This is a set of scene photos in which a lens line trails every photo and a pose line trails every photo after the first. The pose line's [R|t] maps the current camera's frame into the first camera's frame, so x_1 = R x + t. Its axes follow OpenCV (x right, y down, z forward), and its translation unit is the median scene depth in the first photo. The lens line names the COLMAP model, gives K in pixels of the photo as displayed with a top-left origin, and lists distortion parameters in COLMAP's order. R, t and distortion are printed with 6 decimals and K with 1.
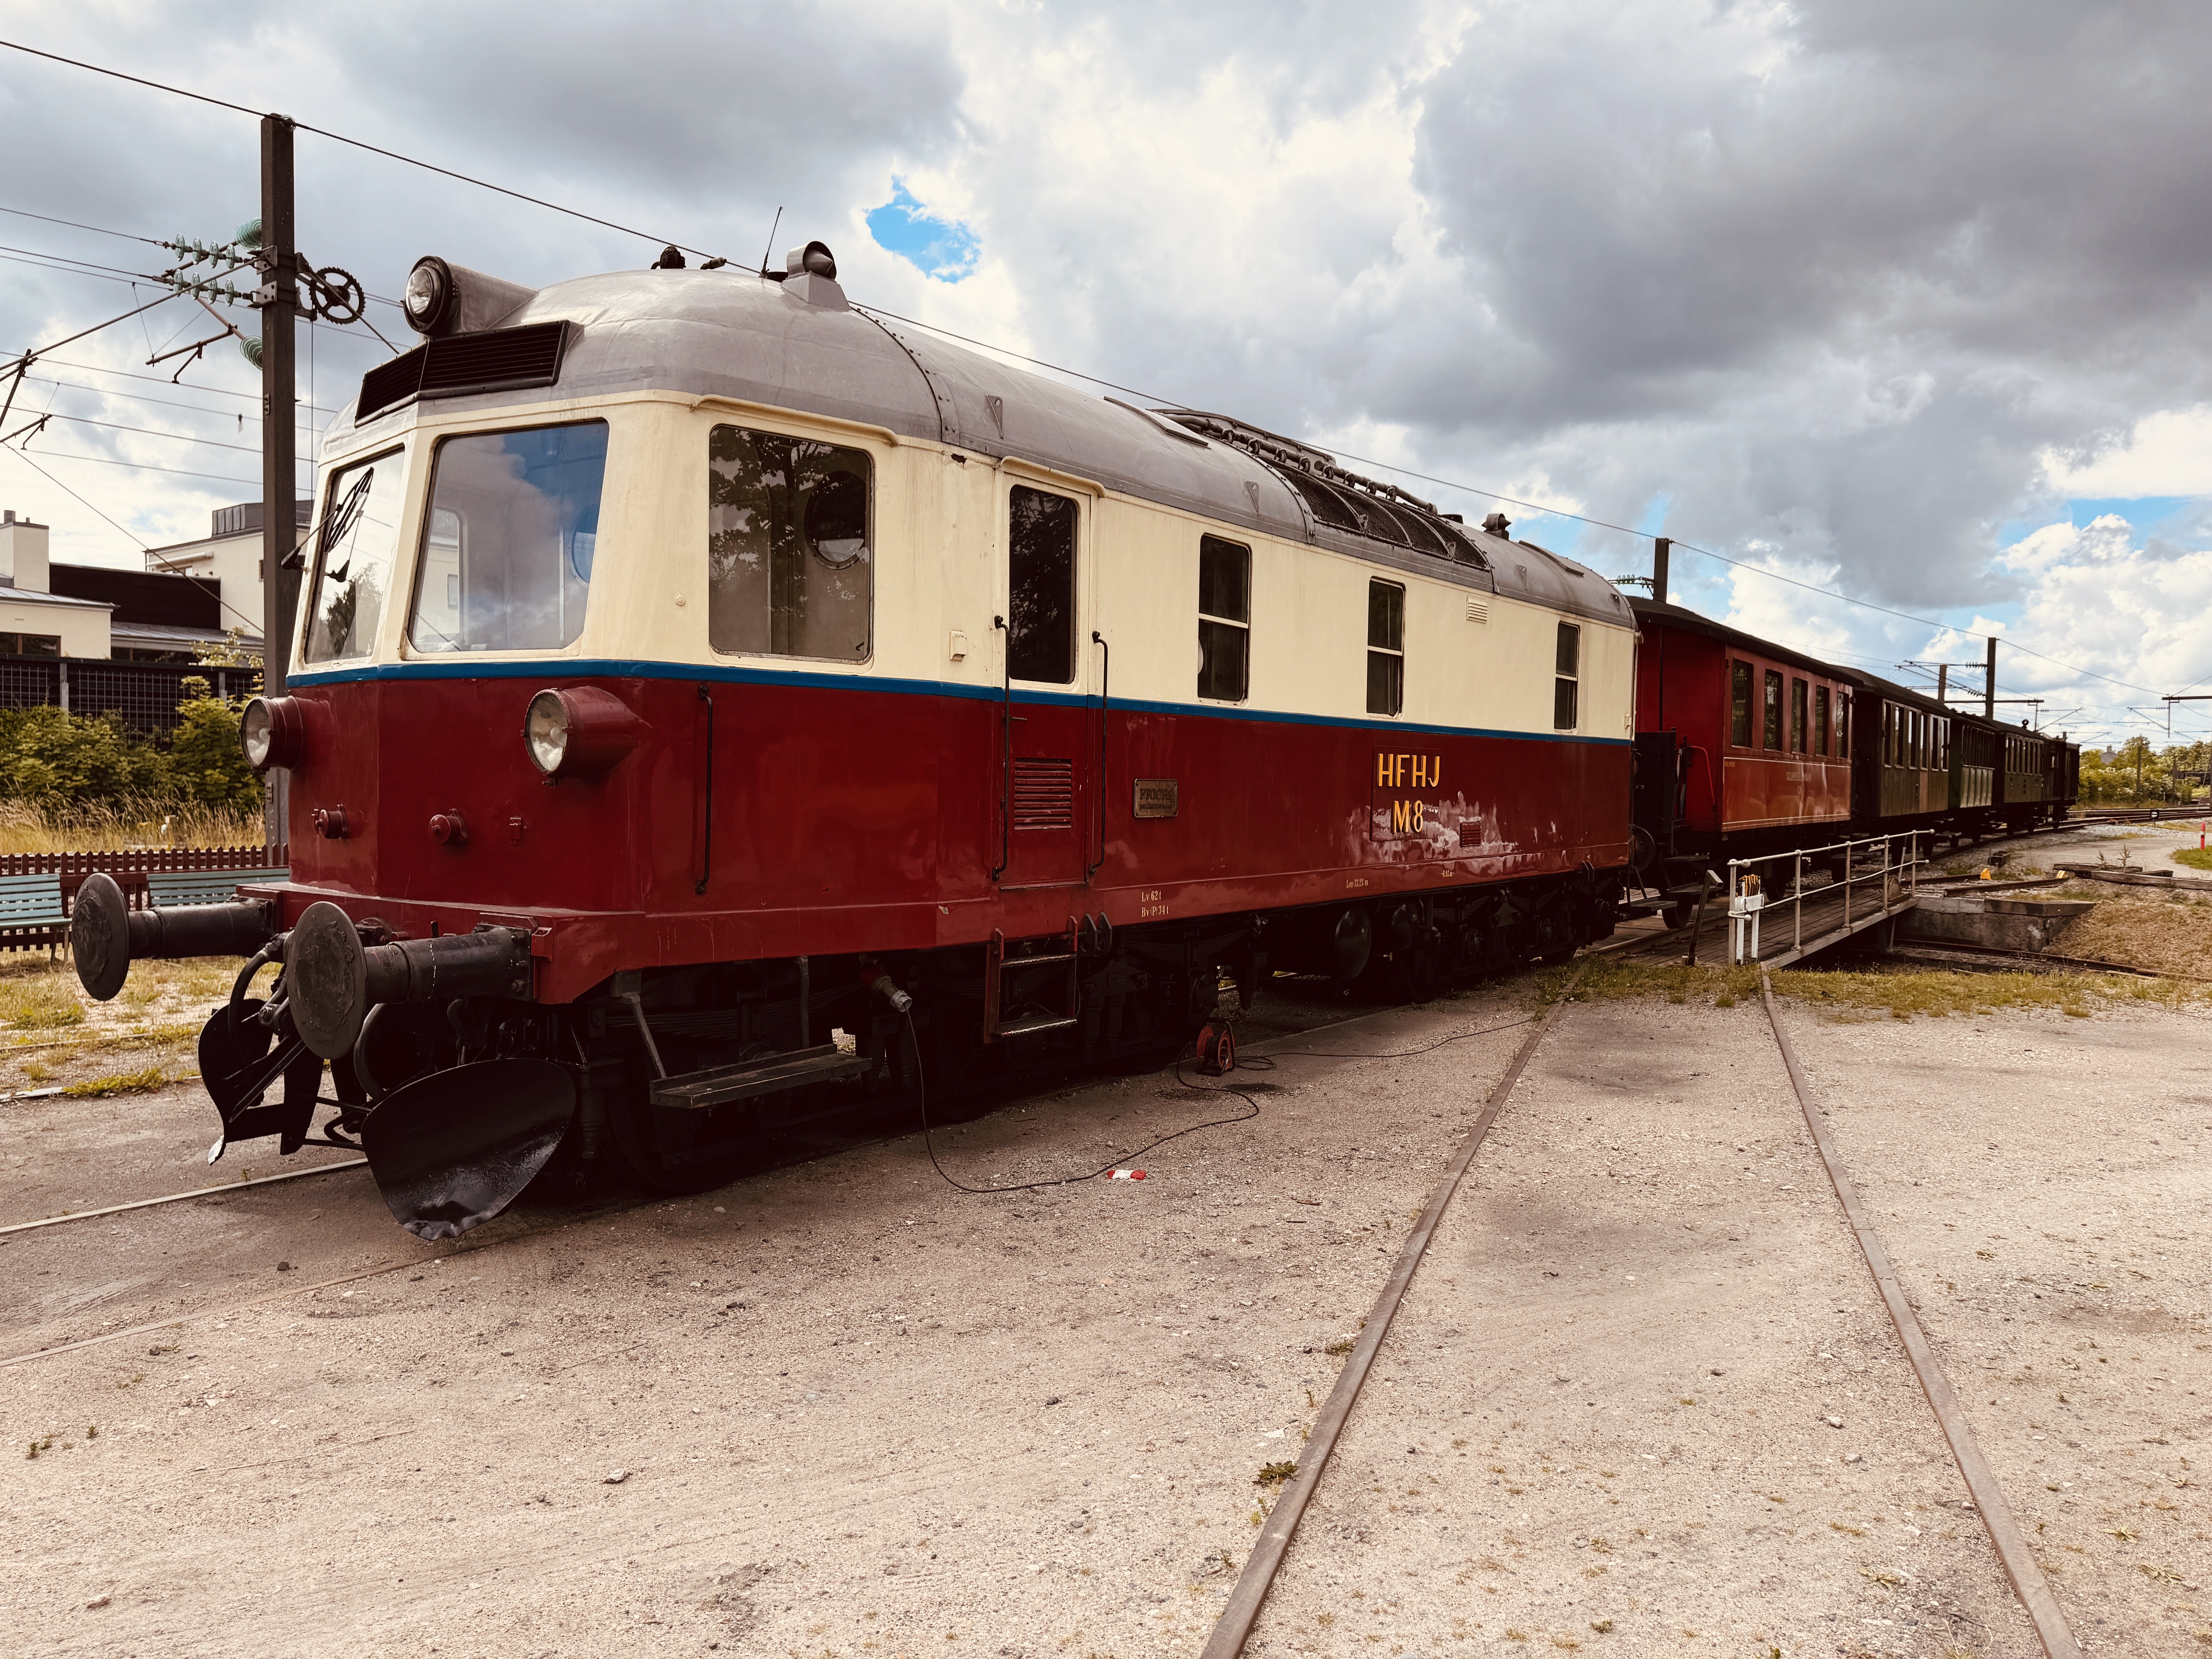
lens RADIAL K [[1540.8, 0, 1101.6], [0, 1540.8, 810.1], [0, 0, 1]] dist [0.060609, -0.077758]
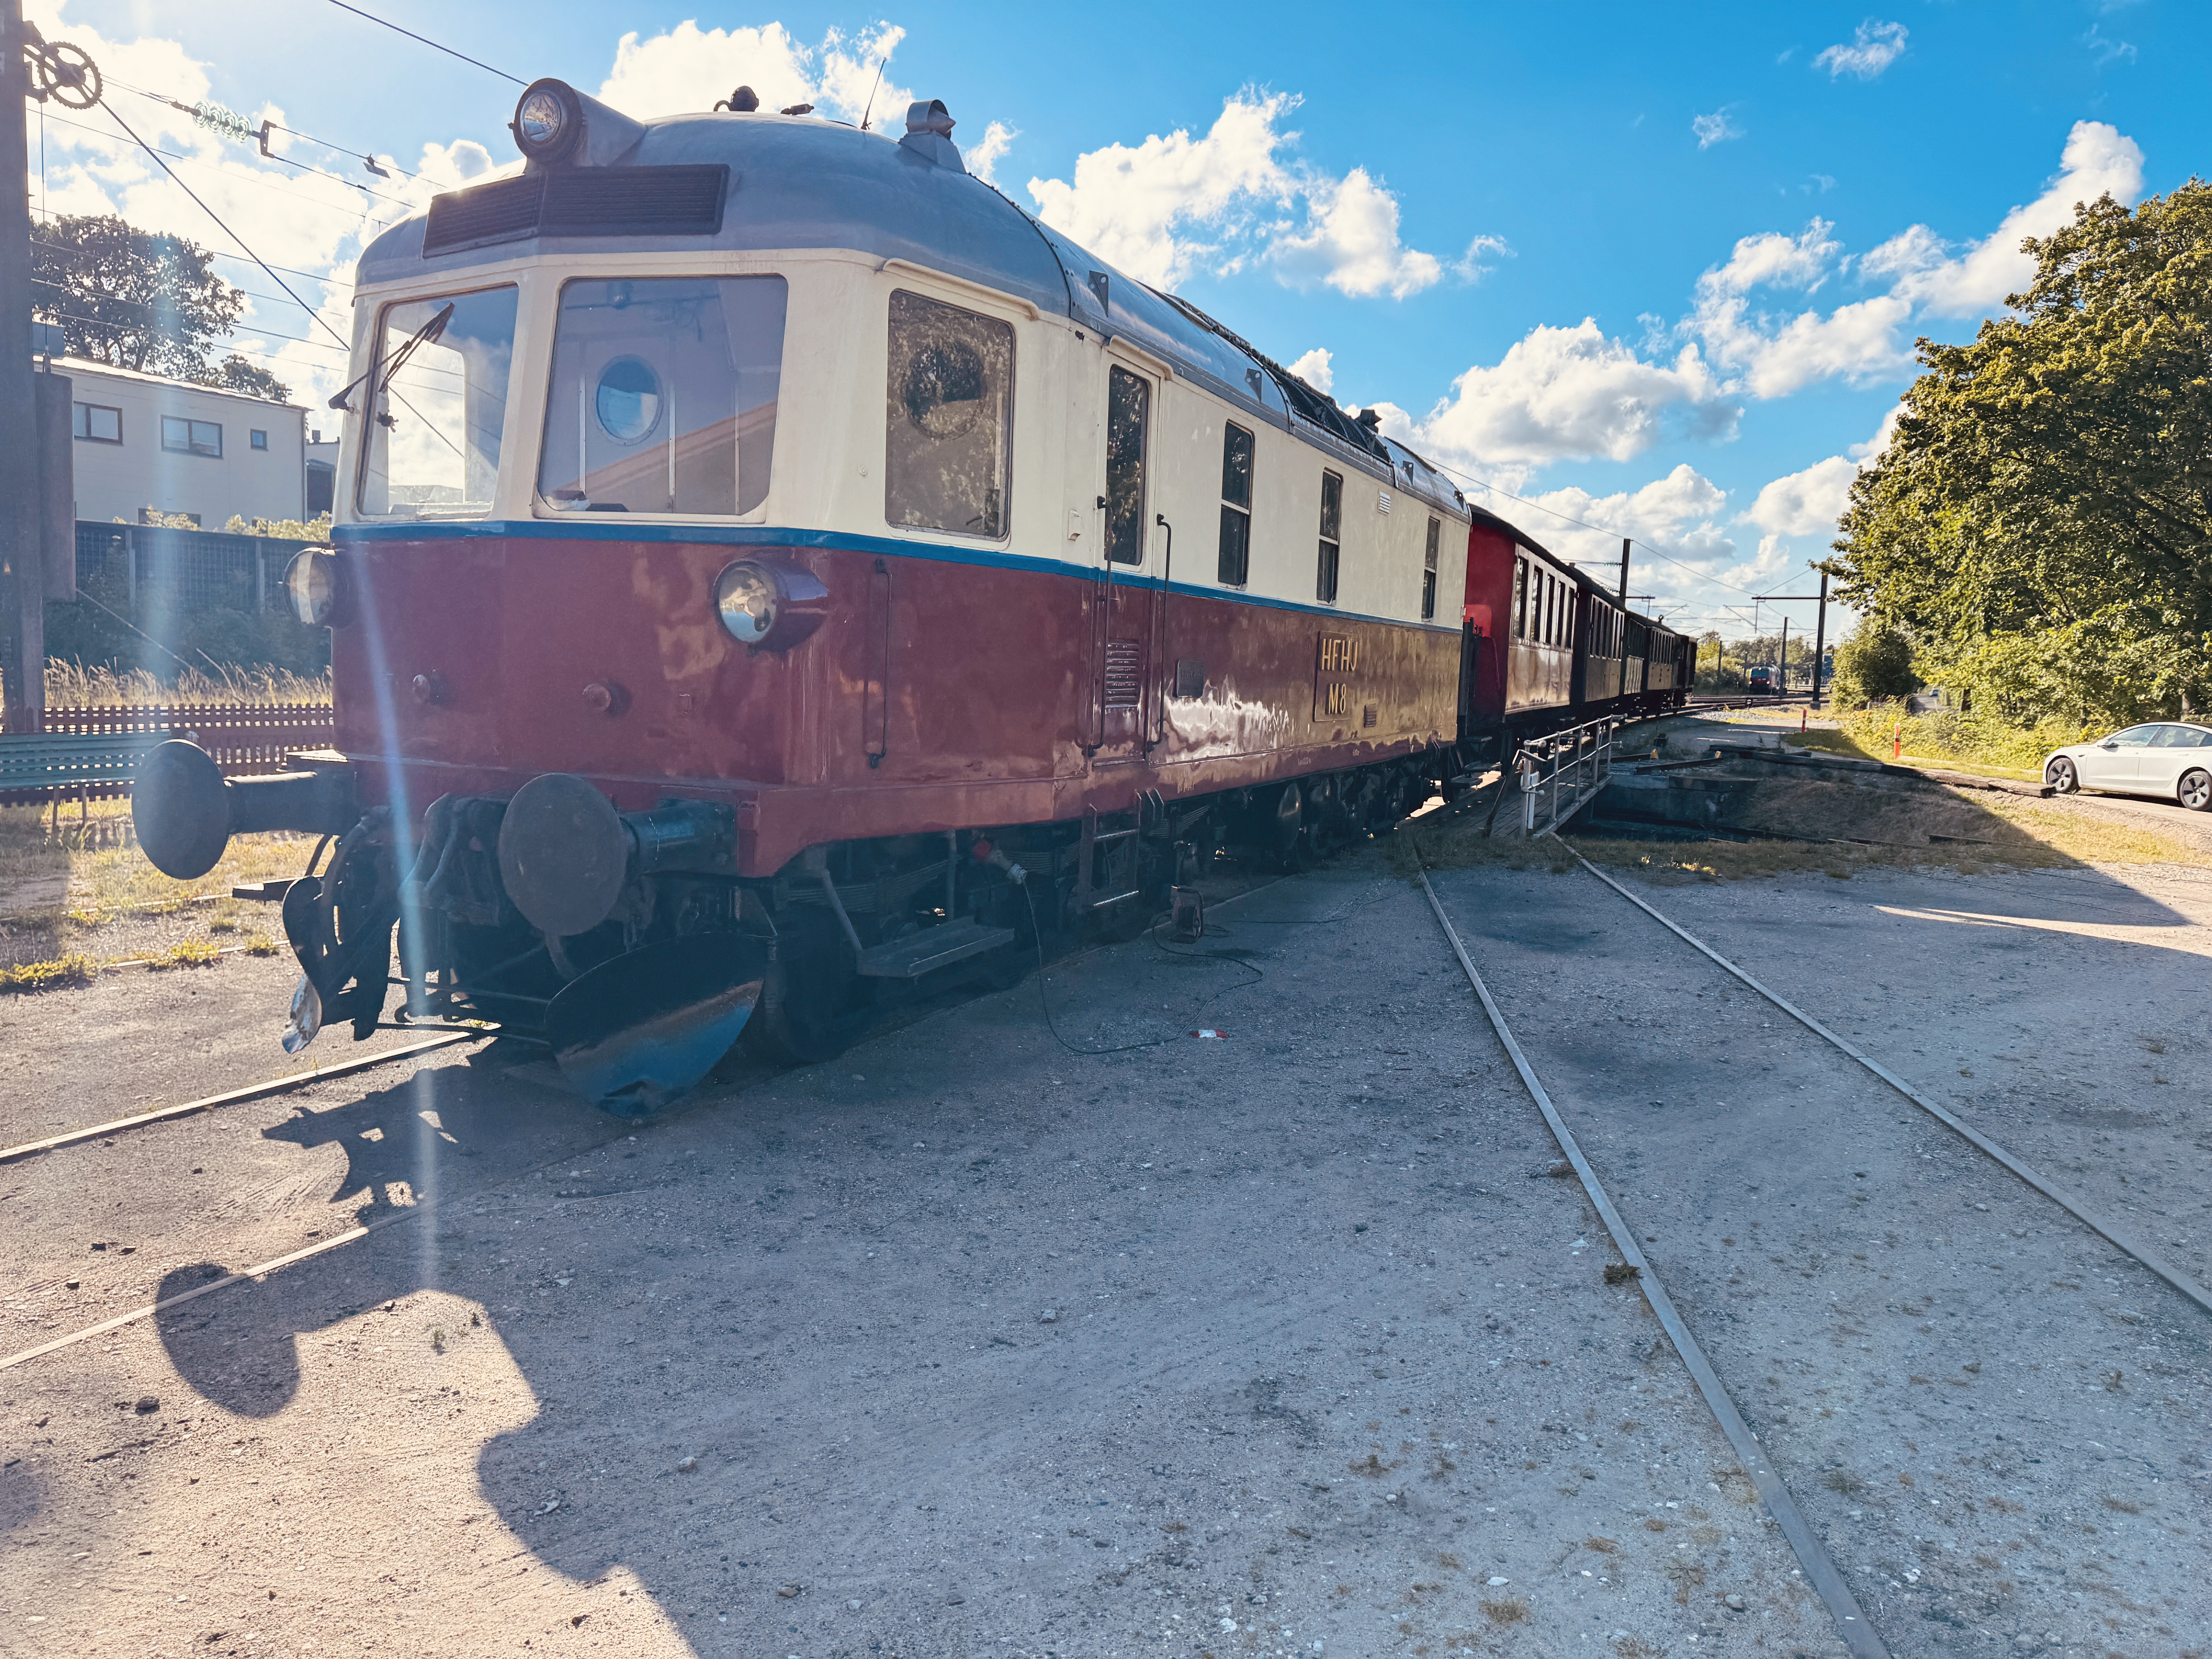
lens RADIAL K [[1540.8, 0, 1101.6], [0, 1540.8, 810.1], [0, 0, 1]] dist [0.060609, -0.077758]
pose [[0.974557, 0.000201, 0.224138, -0.312313], [-0.018462, 0.996674, 0.079377, -0.000744], [-0.223376, -0.081495, 0.971320, -0.004097]]
